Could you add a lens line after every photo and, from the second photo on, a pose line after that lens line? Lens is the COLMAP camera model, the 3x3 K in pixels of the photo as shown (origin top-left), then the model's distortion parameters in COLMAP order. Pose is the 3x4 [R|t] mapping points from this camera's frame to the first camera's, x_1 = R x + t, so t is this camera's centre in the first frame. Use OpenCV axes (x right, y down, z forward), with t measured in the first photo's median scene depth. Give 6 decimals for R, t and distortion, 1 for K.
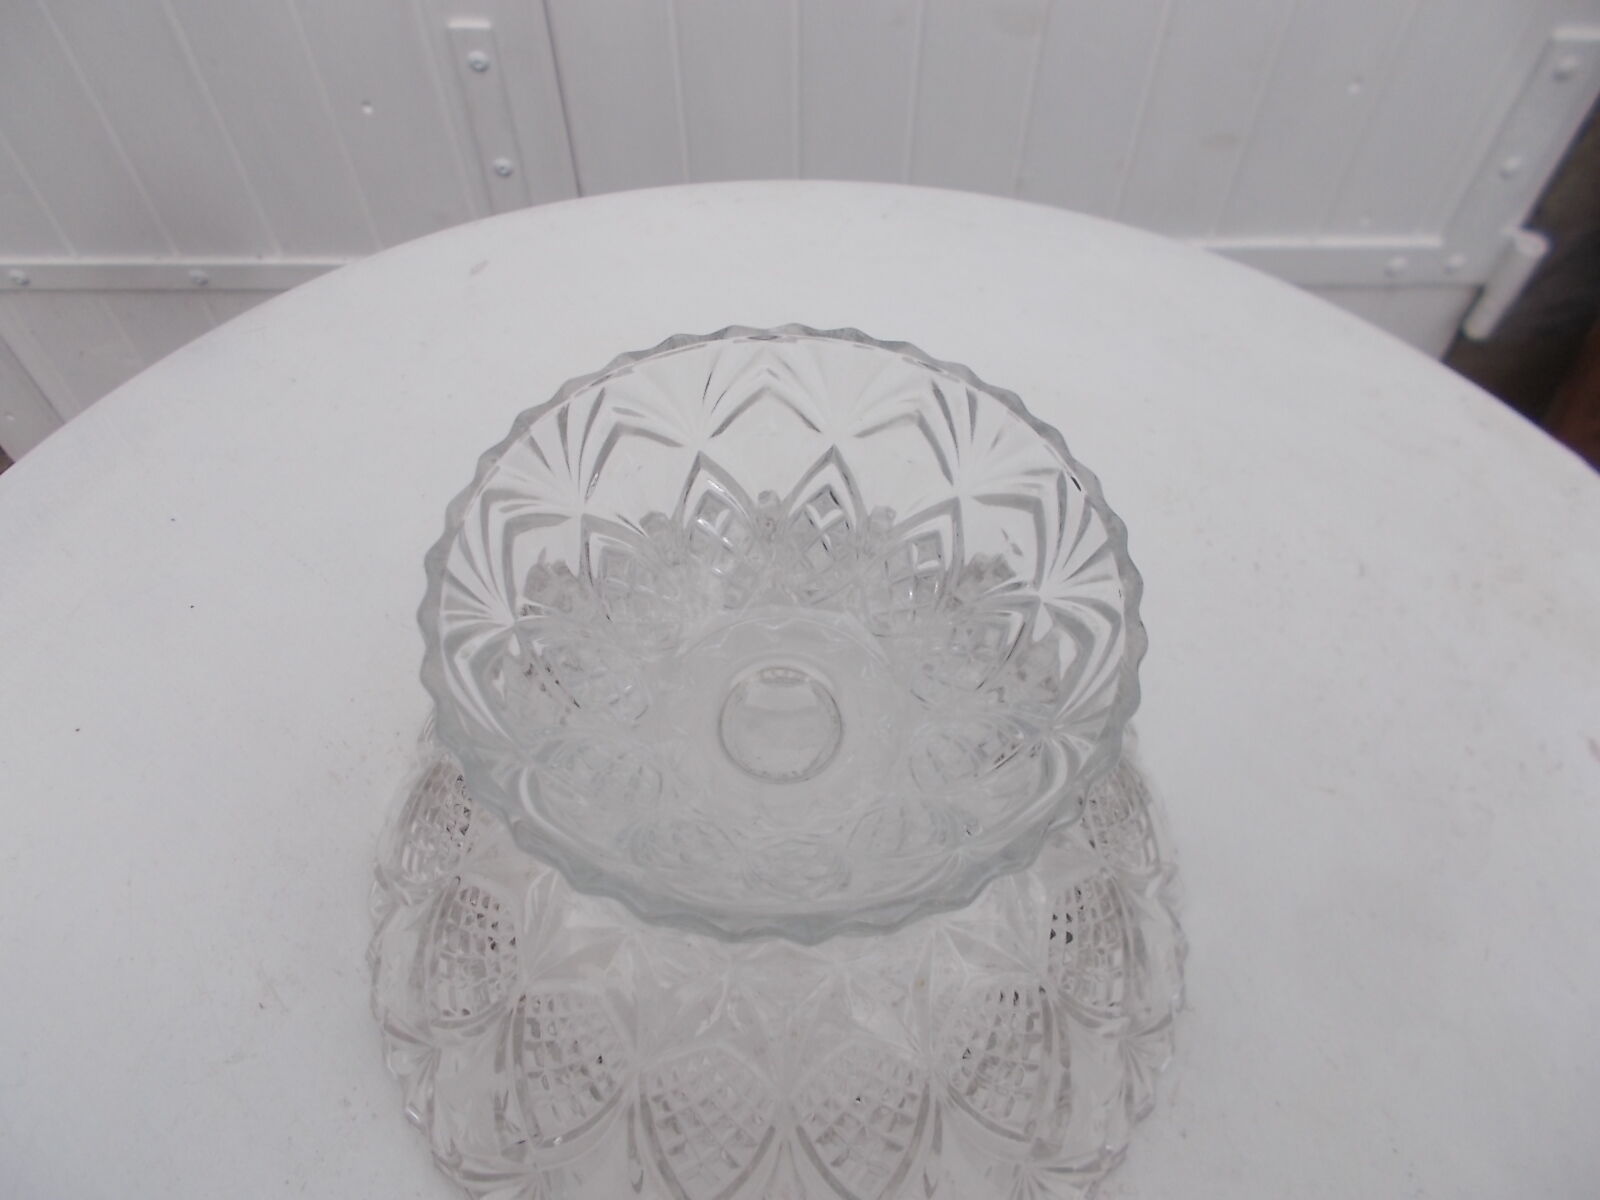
lens RADIAL K [[1220.5, 0, 799.2], [0, 1220.5, 599.3], [0, 0, 1]] dist [0.002390, -0.011361]
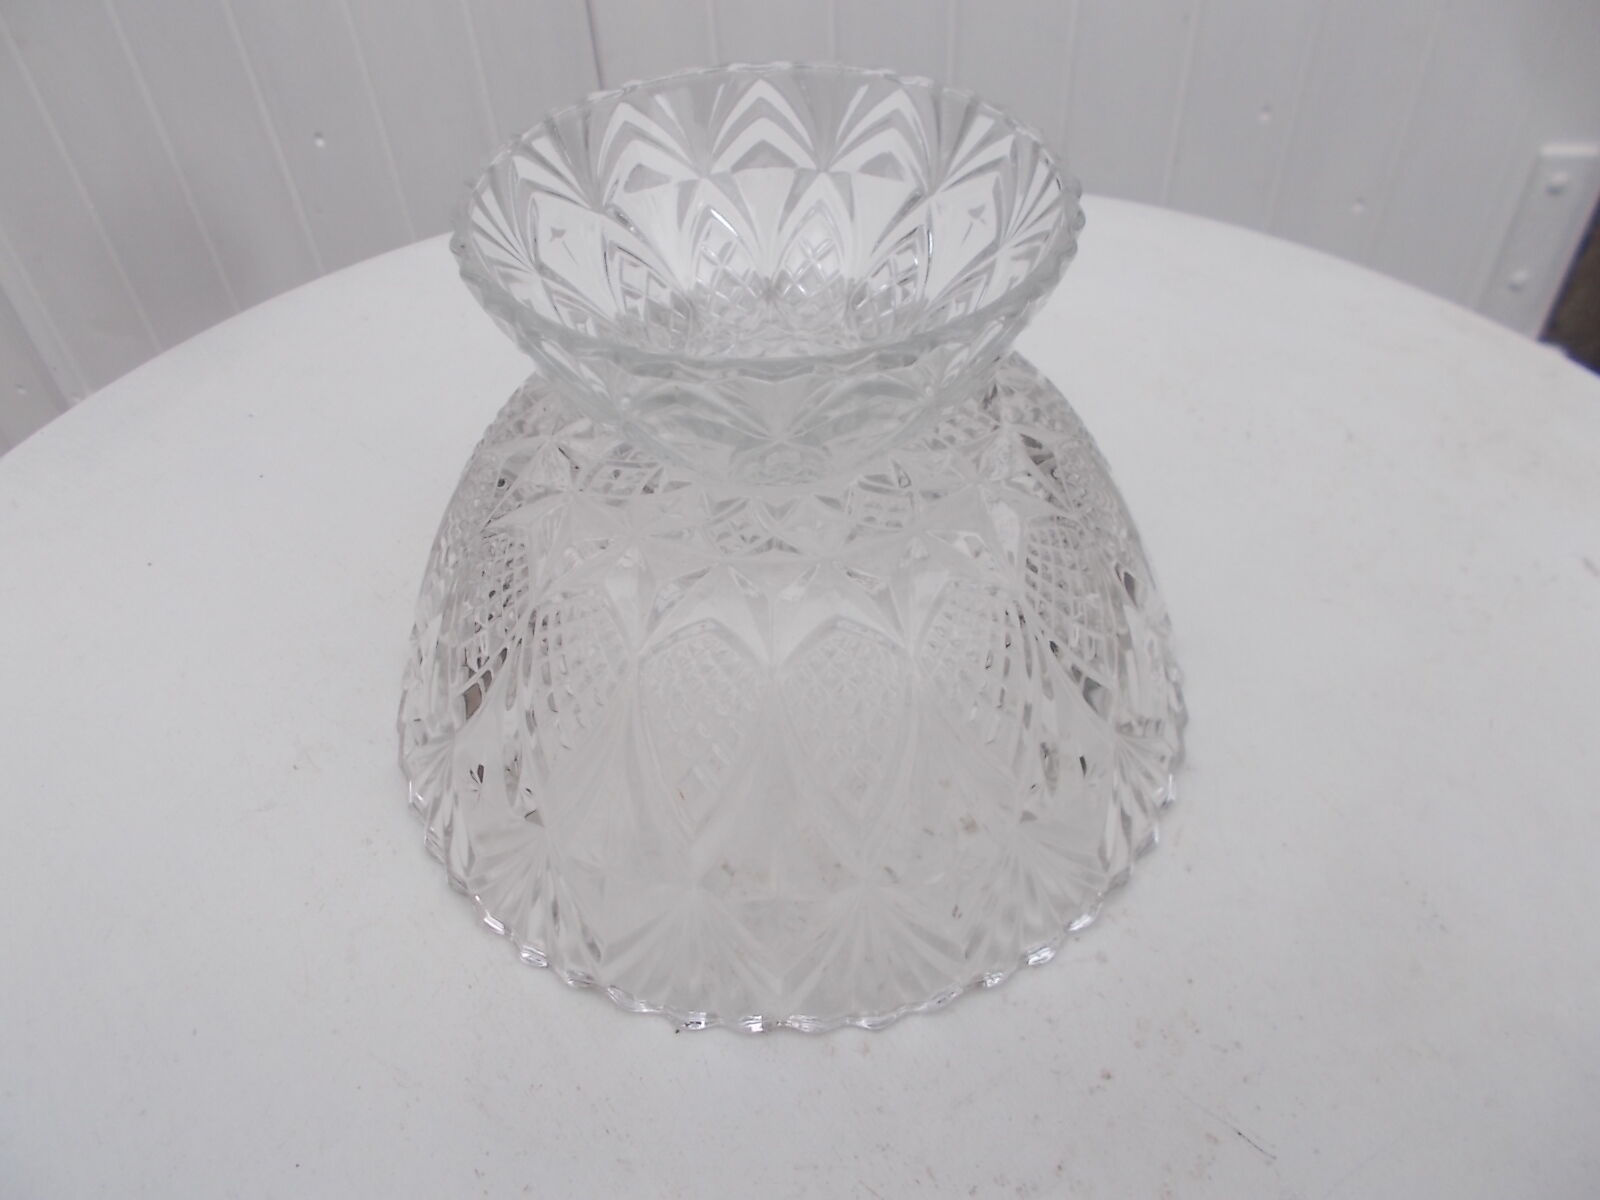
lens RADIAL K [[1220.5, 0, 801.3], [0, 1220.5, 601.2], [0, 0, 1]] dist [0.002390, -0.011361]
pose [[0.998657, -0.015363, -0.049470, 0.042245], [0.005735, 0.981929, -0.189165, 0.339585], [0.051482, 0.188627, 0.980698, -0.031475]]
